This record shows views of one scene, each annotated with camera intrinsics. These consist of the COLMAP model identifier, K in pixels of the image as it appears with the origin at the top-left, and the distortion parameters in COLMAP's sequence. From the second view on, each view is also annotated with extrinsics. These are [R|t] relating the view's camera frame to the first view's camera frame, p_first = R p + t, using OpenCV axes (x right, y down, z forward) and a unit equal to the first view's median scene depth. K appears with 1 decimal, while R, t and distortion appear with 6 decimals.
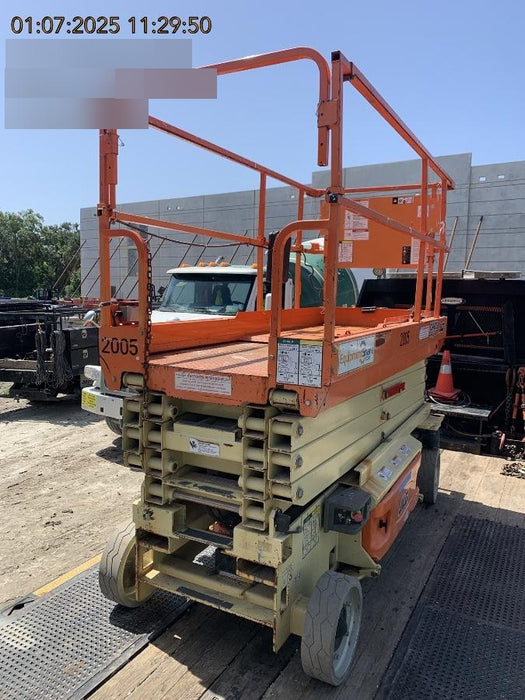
lens RADIAL K [[536.6, 0, 258.2], [0, 536.6, 352.4], [0, 0, 1]] dist [0.050650, -0.019827]
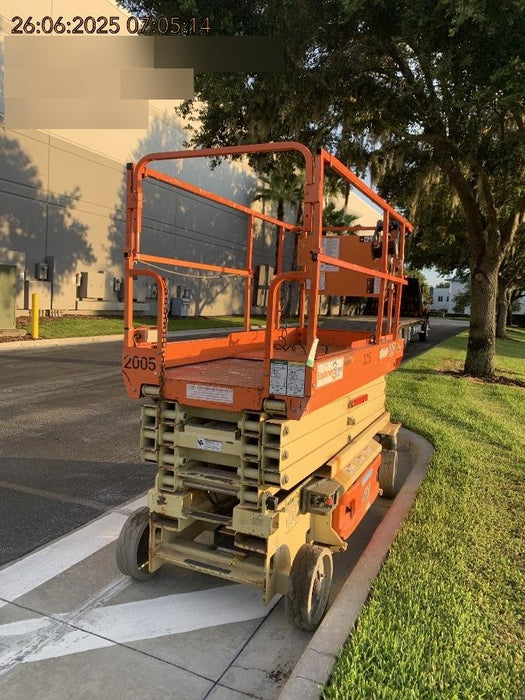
lens RADIAL K [[536.6, 0, 260.4], [0, 536.6, 347.6], [0, 0, 1]] dist [0.050650, -0.019827]
pose [[0.997810, 0.011611, 0.065113, -0.064011], [-0.009761, 0.999542, -0.028661, -0.014897], [-0.065416, 0.027963, 0.997466, -0.258209]]
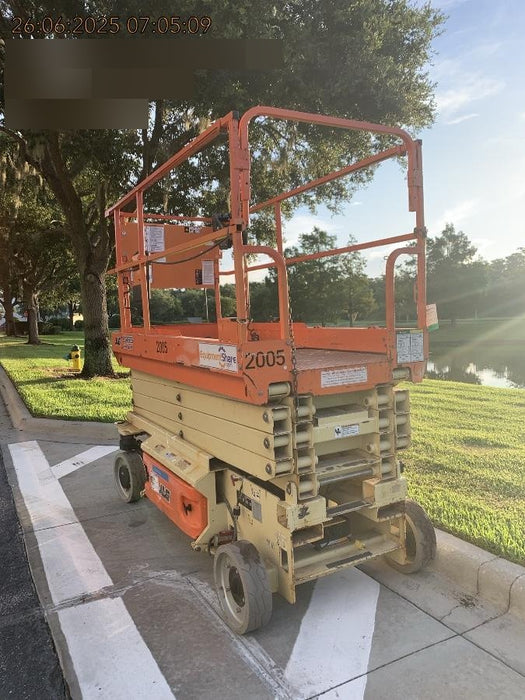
lens RADIAL K [[536.6, 0, 263.4], [0, 536.6, 352.3], [0, 0, 1]] dist [0.050650, -0.019827]
pose [[0.550002, -0.110569, 0.827812, -1.121965], [0.153399, 0.987709, 0.030007, -0.056920], [-0.820955, 0.110482, 0.560202, 0.443768]]
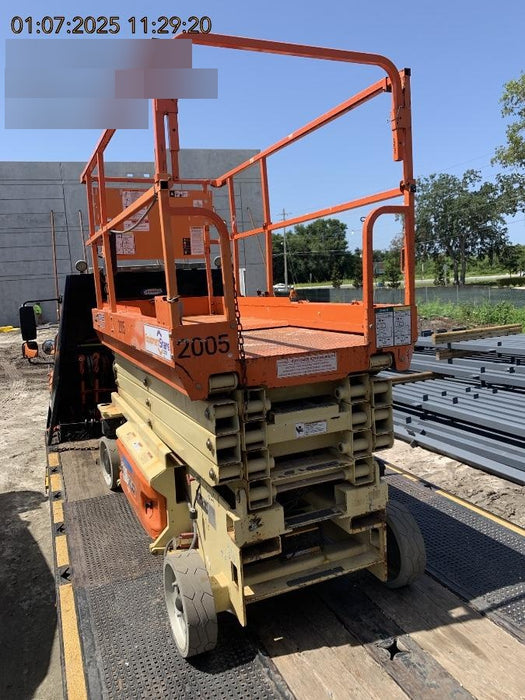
lens RADIAL K [[536.6, 0, 250.1], [0, 536.6, 354.5], [0, 0, 1]] dist [0.050650, -0.019827]
pose [[0.629757, -0.161431, 0.759833, -0.876563], [0.160179, 0.984133, 0.076327, -0.052872], [-0.760098, 0.073642, 0.645622, 0.407866]]
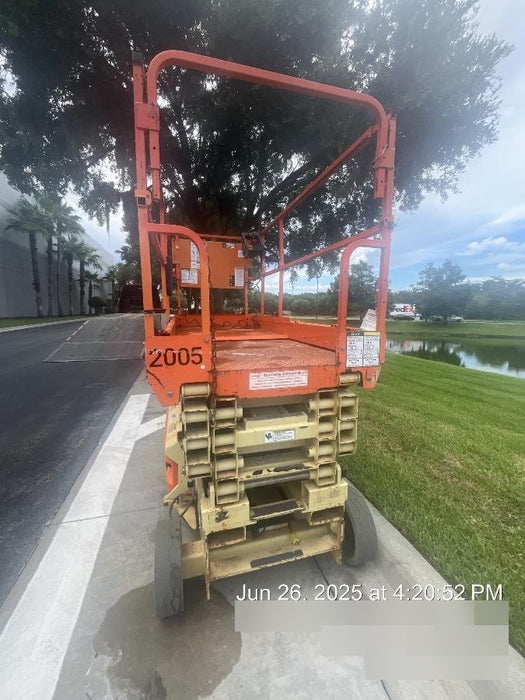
lens RADIAL K [[290.6, 0, 265.6], [0, 290.6, 351.0], [0, 0, 1]] dist [-0.002860, 0.000765]
pose [[0.719722, -0.119808, 0.683847, -0.495445], [0.095125, 0.992725, 0.073808, -0.044494], [-0.687715, 0.011930, 0.725883, 0.551114]]
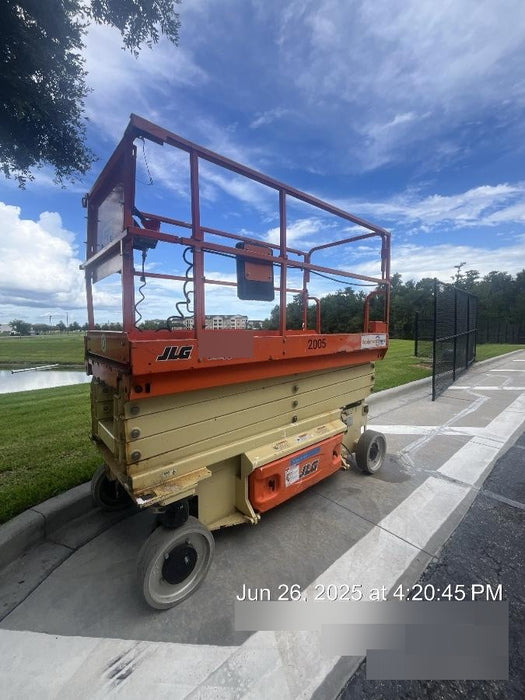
lens RADIAL K [[290.6, 0, 257.2], [0, 290.6, 343.6], [0, 0, 1]] dist [-0.002860, 0.000765]
pose [[-0.928039, -0.036694, 0.370672, -0.269126], [0.035333, 0.981976, 0.185671, -0.247301], [-0.370804, 0.185407, -0.910016, 2.315896]]
